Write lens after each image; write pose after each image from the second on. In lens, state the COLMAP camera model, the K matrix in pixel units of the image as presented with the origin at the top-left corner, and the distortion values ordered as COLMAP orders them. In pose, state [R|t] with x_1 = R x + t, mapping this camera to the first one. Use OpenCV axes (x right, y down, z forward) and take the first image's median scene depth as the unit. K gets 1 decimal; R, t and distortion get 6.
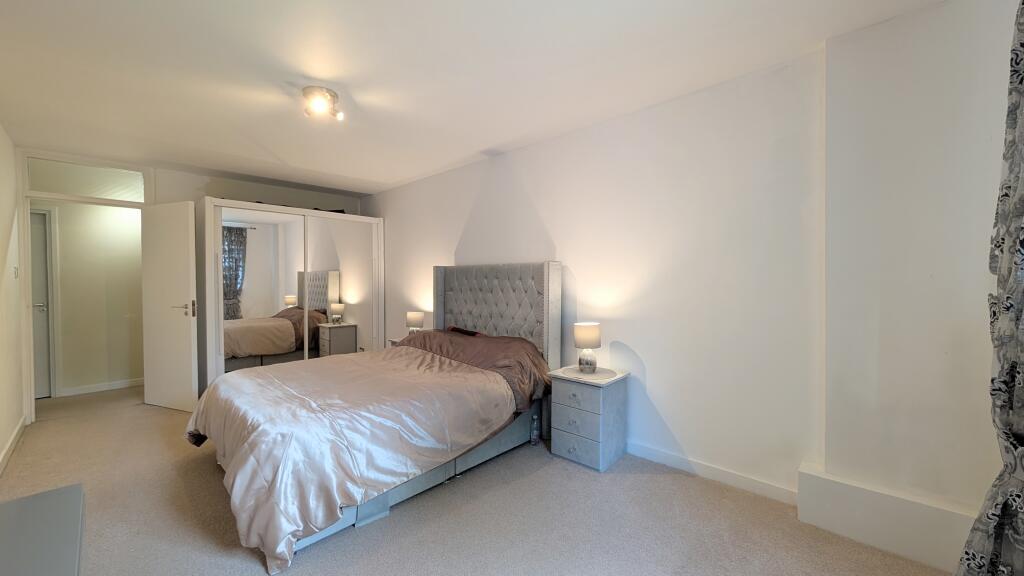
lens RADIAL K [[384.9, 0, 512.0], [0, 384.9, 288.0], [0, 0, 1]] dist [-0.002158, 0.000070]
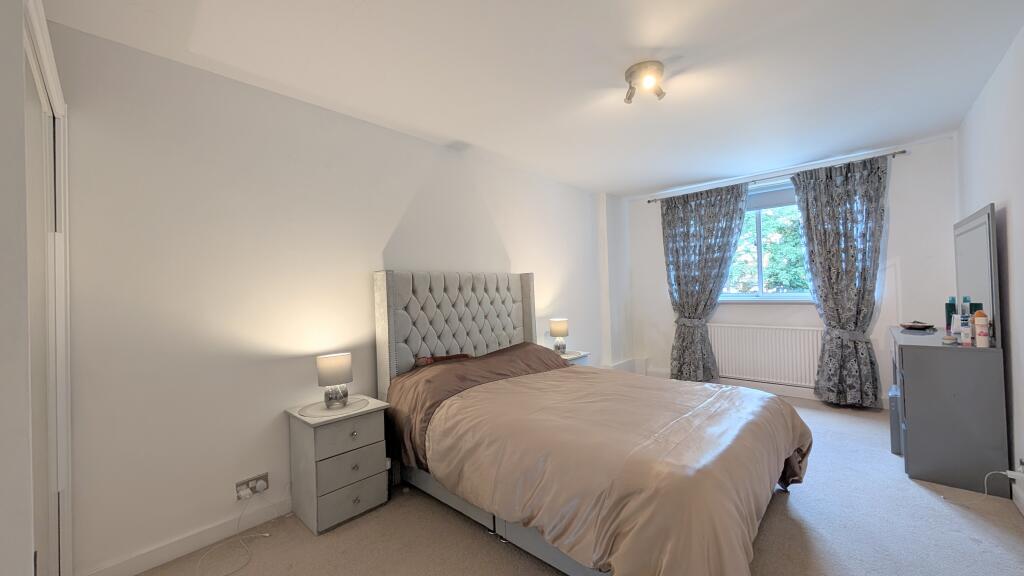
lens RADIAL K [[384.9, 0, 512.0], [0, 384.9, 288.0], [0, 0, 1]] dist [-0.002158, 0.000070]
pose [[0.012804, 0.005522, 0.999903, -0.955271], [0.050468, 0.998707, -0.006161, -0.017727], [-0.998644, 0.050542, 0.012509, 0.915580]]
